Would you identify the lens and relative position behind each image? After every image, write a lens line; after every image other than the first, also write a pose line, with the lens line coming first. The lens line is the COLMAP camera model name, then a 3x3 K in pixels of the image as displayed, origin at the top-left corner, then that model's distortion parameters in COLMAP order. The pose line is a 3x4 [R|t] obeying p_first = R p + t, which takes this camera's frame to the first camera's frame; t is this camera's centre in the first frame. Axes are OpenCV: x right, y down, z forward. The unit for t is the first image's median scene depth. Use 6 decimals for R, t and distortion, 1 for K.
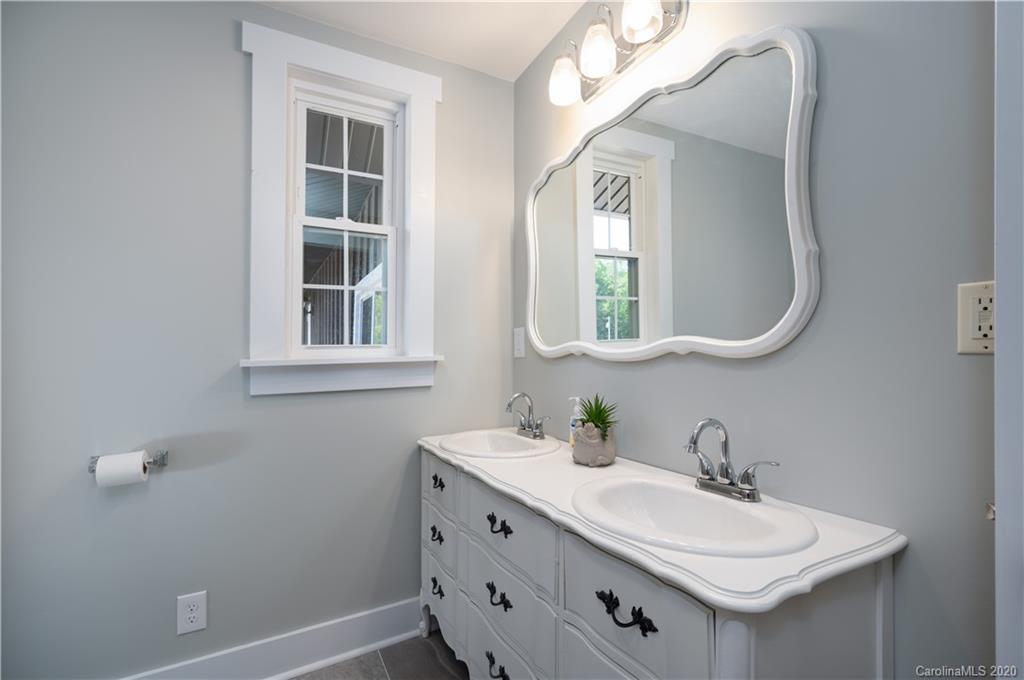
lens RADIAL K [[453.0, 0, 510.8], [0, 453.0, 346.2], [0, 0, 1]] dist [-0.000286, -0.000056]
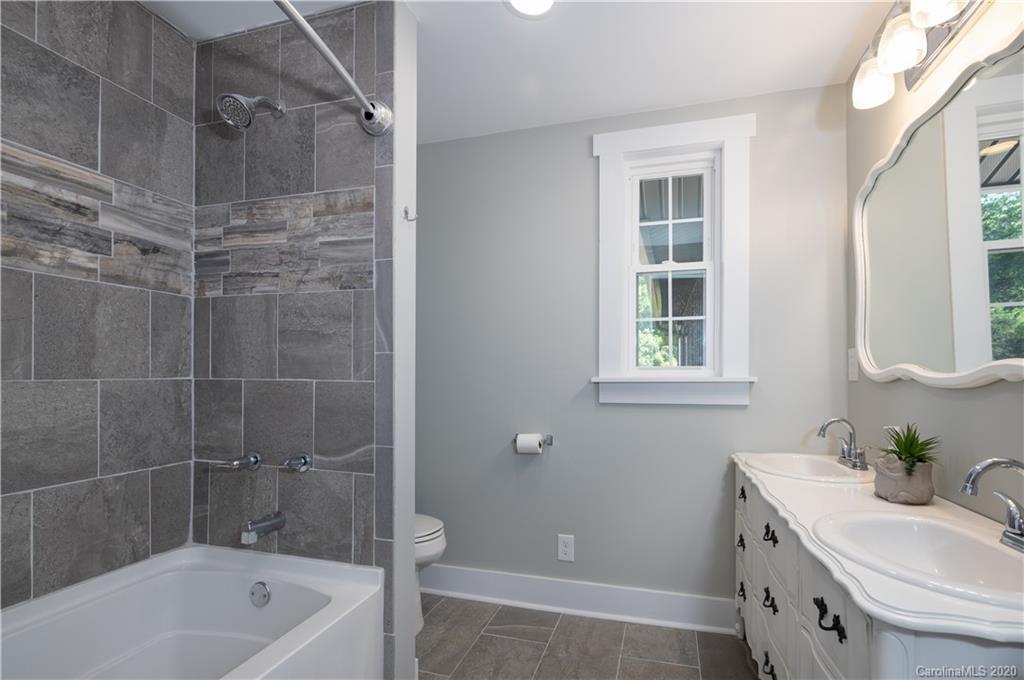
lens RADIAL K [[463.6, 0, 542.6], [0, 463.6, 369.0], [0, 0, 1]] dist [0.000009, 0.000007]
pose [[0.724276, 0.008485, -0.689458, 0.253527], [-0.003133, 0.999954, 0.009015, -0.006464], [0.689503, -0.004369, 0.724269, -0.131127]]
